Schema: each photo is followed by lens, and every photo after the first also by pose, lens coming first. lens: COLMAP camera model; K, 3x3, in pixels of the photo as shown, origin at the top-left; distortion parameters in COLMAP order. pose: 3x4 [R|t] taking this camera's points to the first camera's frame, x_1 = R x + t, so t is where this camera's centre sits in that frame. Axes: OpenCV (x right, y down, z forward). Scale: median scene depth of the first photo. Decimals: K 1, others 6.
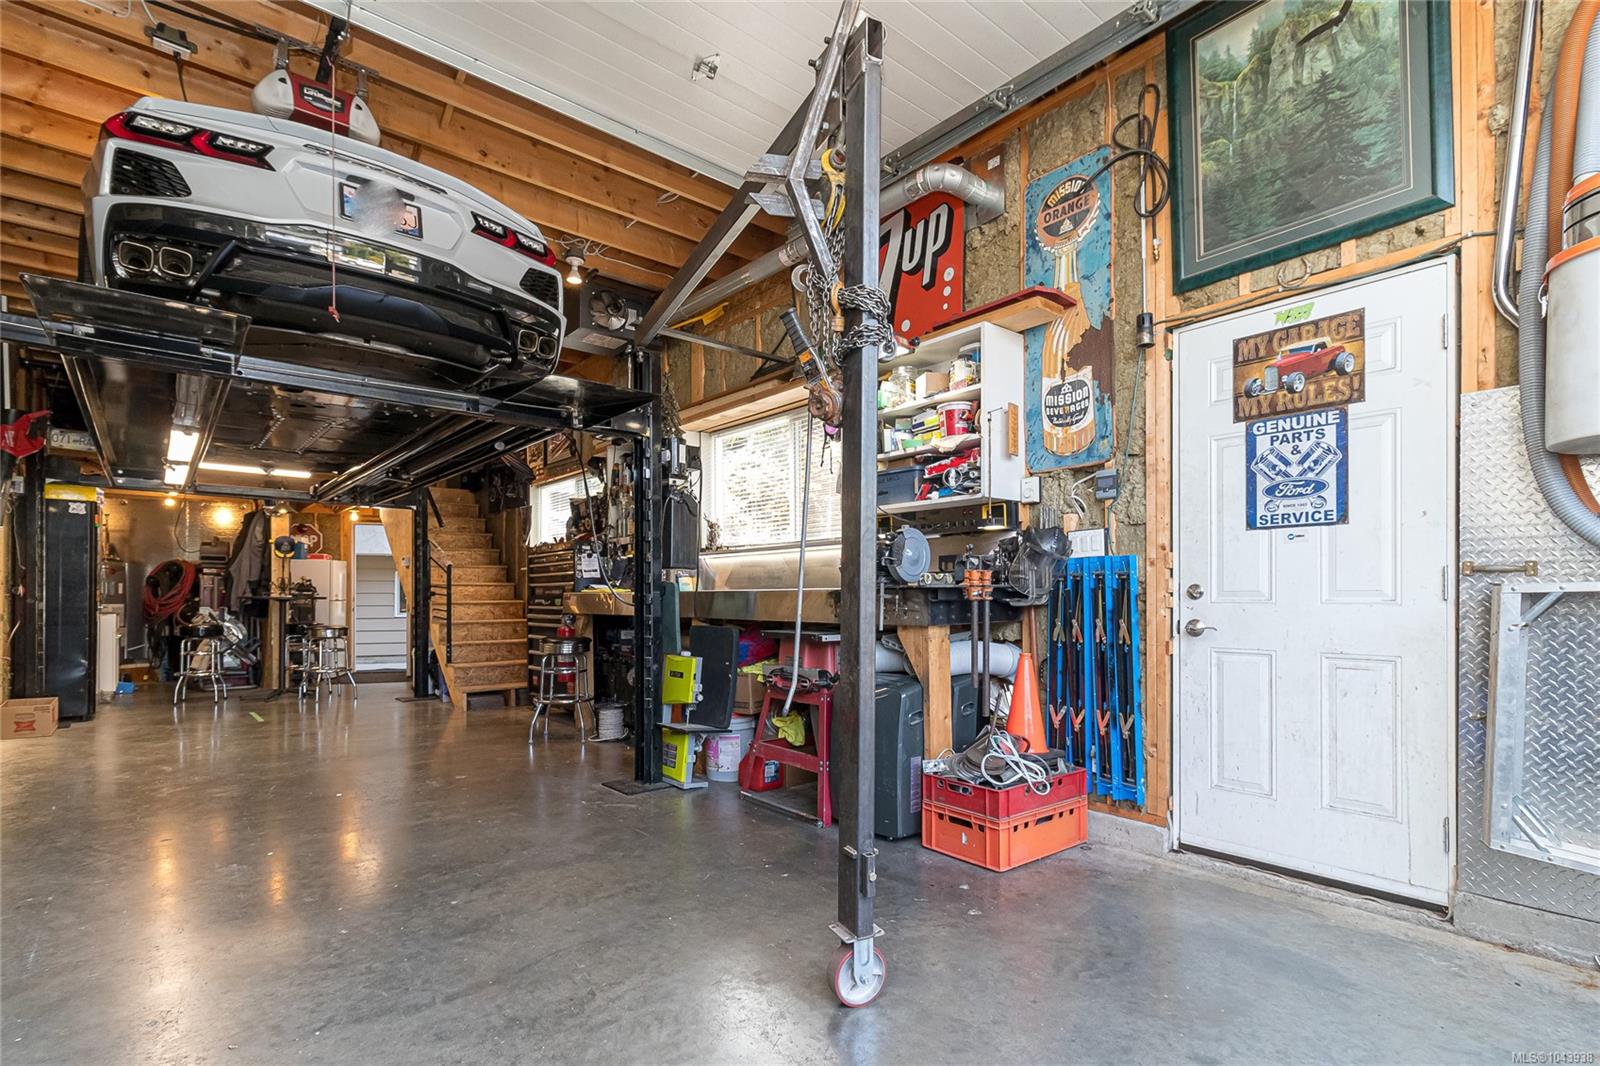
lens RADIAL K [[737.1, 0, 813.3], [0, 737.1, 600.6], [0, 0, 1]] dist [0.002219, 0.001469]
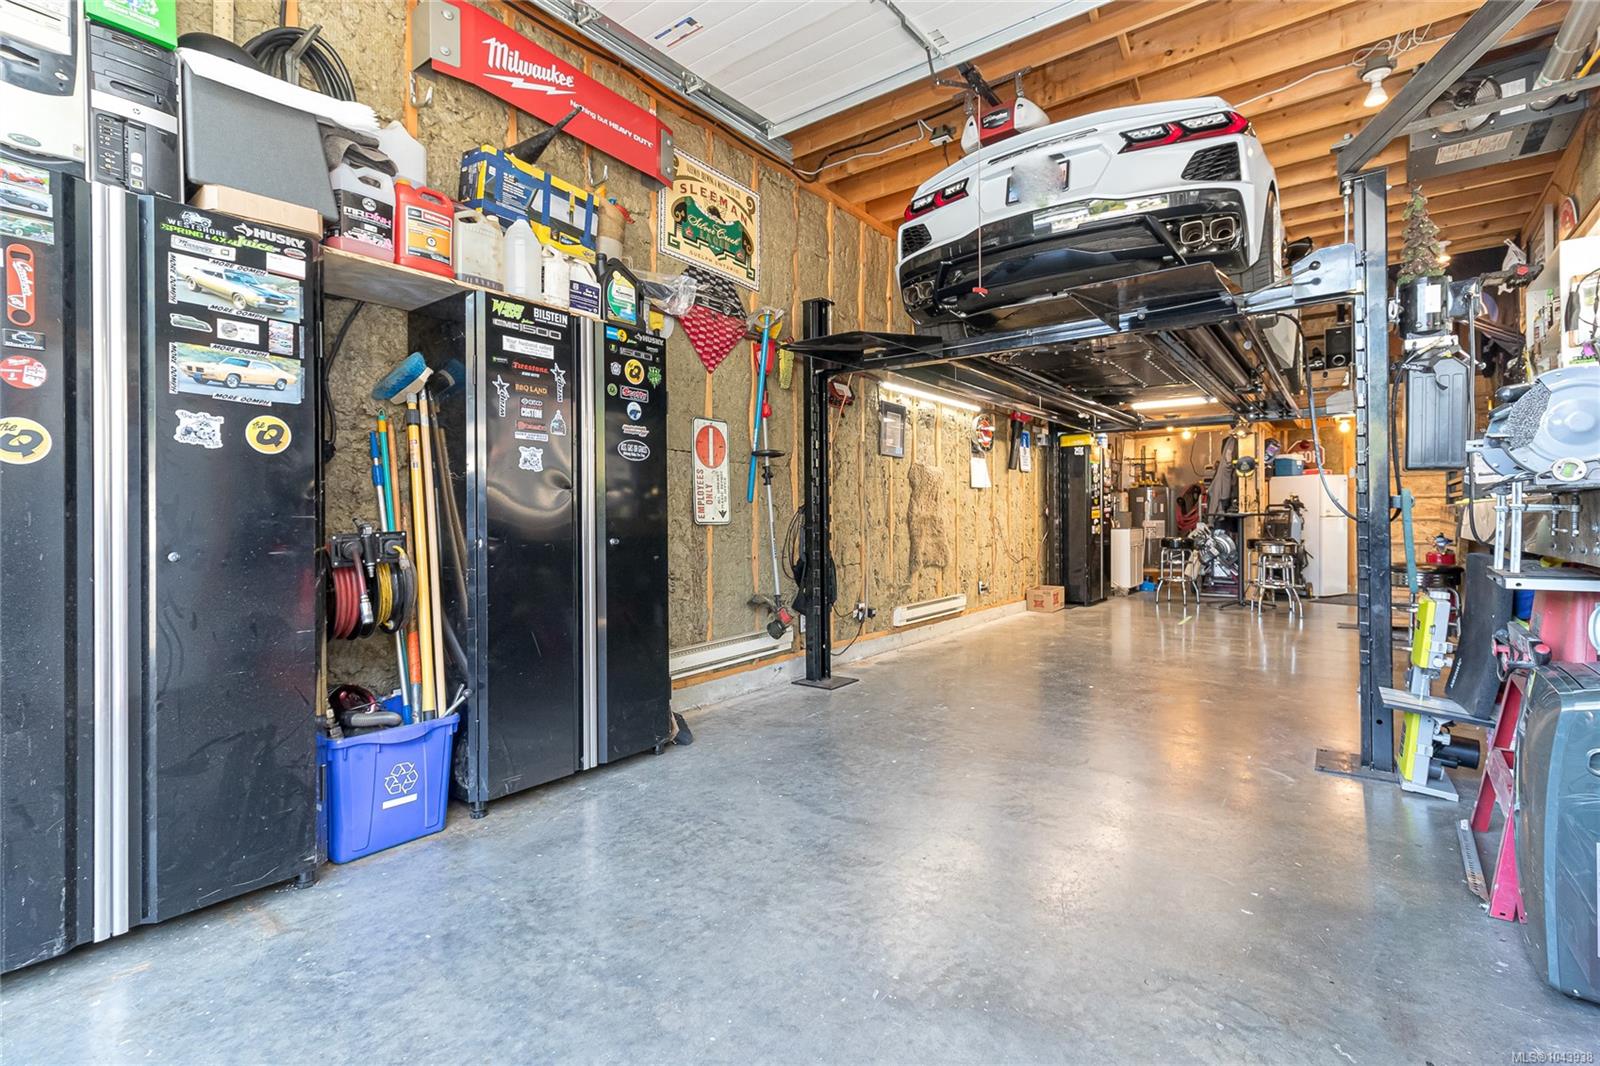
lens RADIAL K [[737.1, 0, 799.8], [0, 737.1, 524.0], [0, 0, 1]] dist [0.002219, 0.001469]
pose [[0.230725, 0.004611, -0.973008, 0.480213], [0.005628, 0.999966, 0.006073, -0.000185], [0.973003, -0.006877, 0.230691, 0.383339]]
